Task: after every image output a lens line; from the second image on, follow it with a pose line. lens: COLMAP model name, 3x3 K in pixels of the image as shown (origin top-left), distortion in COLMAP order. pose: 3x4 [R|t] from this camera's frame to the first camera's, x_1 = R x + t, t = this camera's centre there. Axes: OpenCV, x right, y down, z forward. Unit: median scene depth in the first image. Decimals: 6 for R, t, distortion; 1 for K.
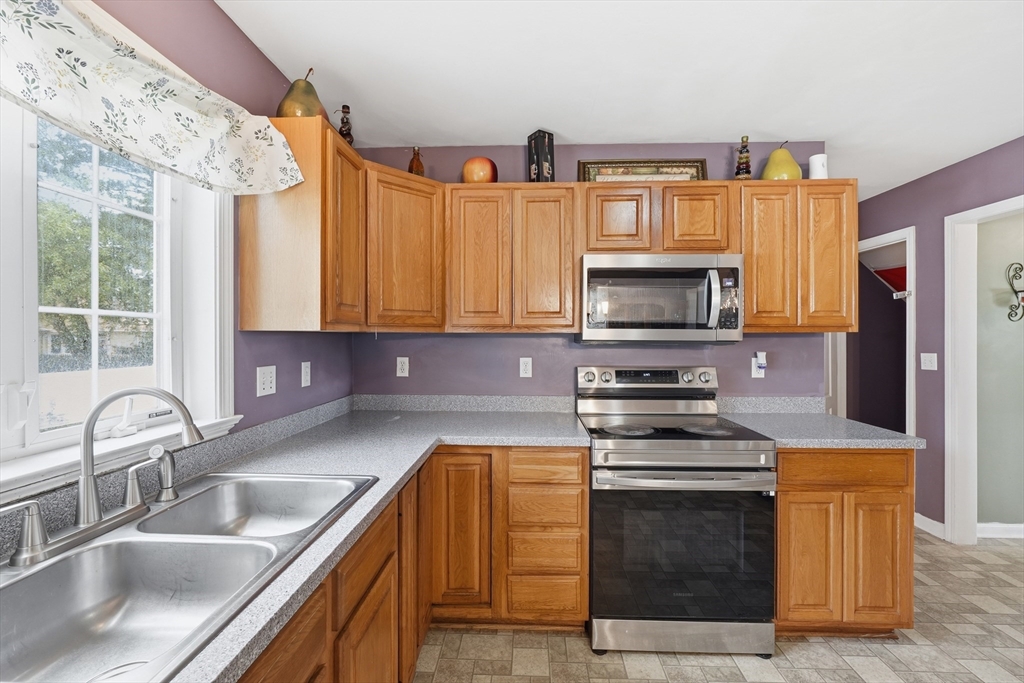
lens RADIAL K [[429.6, 0, 513.0], [0, 429.6, 337.4], [0, 0, 1]] dist [-0.013801, 0.004391]
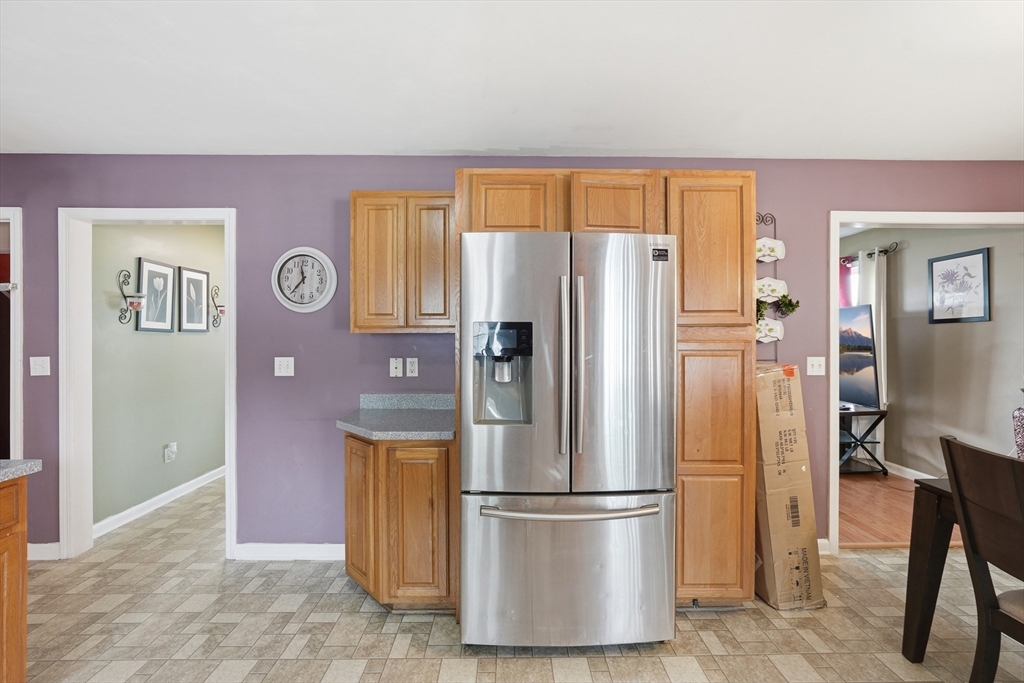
lens RADIAL K [[429.6, 0, 514.2], [0, 429.6, 337.1], [0, 0, 1]] dist [-0.013801, 0.004391]
pose [[-0.049781, -0.000327, 0.998760, 0.120296], [0.003900, 0.999992, 0.000522, -0.000775], [-0.998753, 0.003921, -0.049779, 0.155562]]
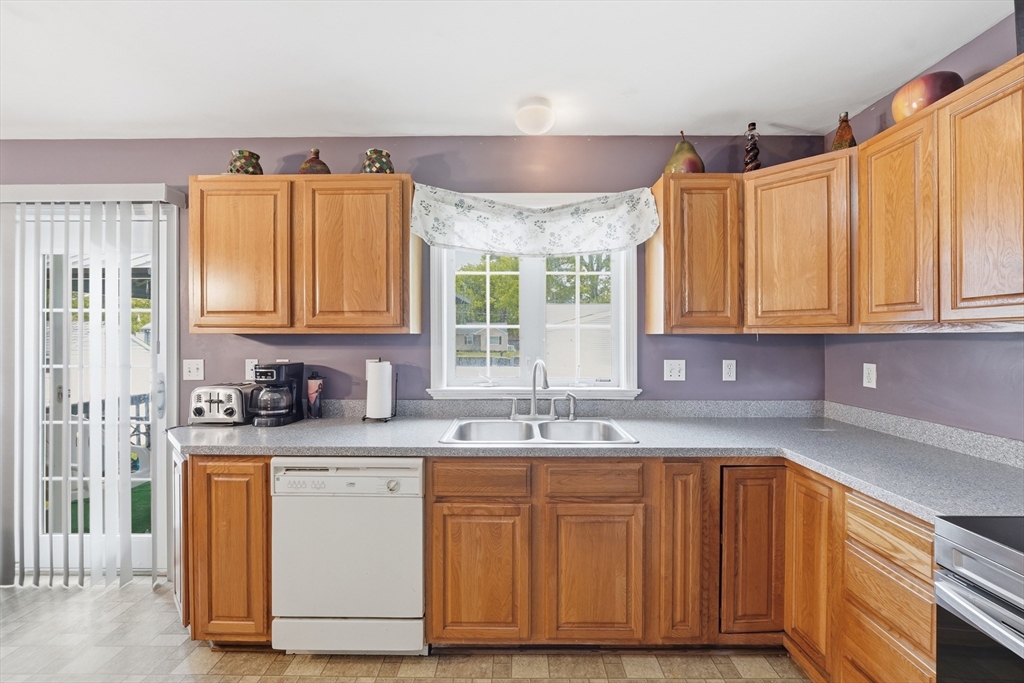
lens RADIAL K [[429.6, 0, 512.0], [0, 429.6, 338.4], [0, 0, 1]] dist [-0.013801, 0.004391]
pose [[0.032239, 0.002079, -0.999478, 0.616923], [-0.003132, 0.999993, 0.001979, -0.001886], [0.999475, 0.003067, 0.032246, 0.339267]]
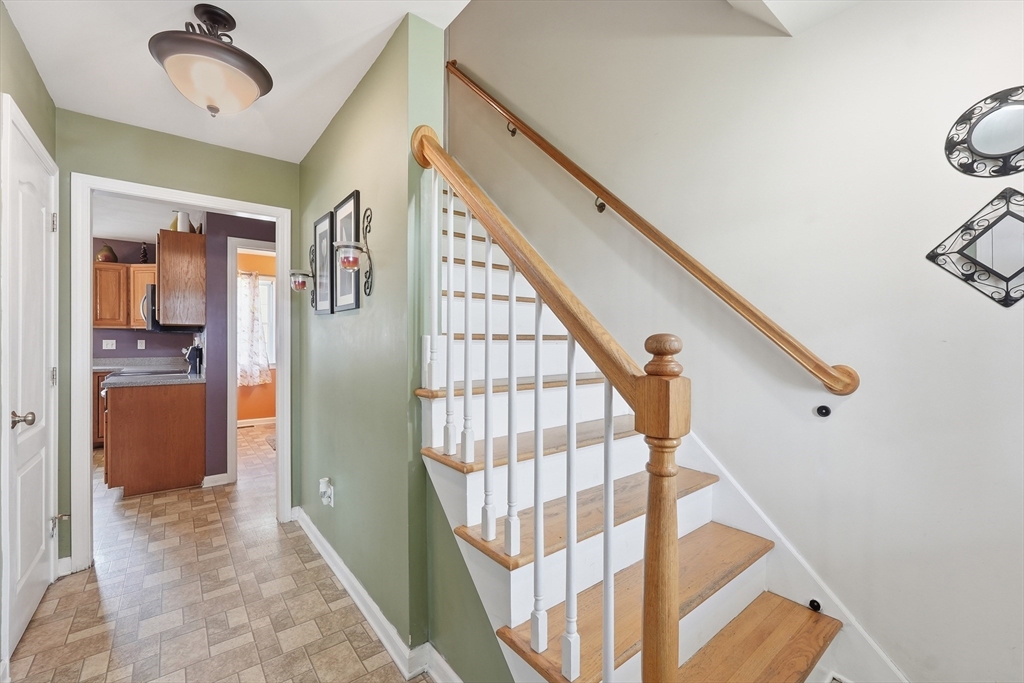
lens RADIAL K [[429.6, 0, 510.0], [0, 429.6, 334.6], [0, 0, 1]] dist [-0.013801, 0.004391]
pose [[0.646519, -0.002463, -0.762894, 3.051694], [0.000564, 0.999996, -0.002750, 0.036392], [0.762897, 0.001347, 0.646518, 1.012591]]
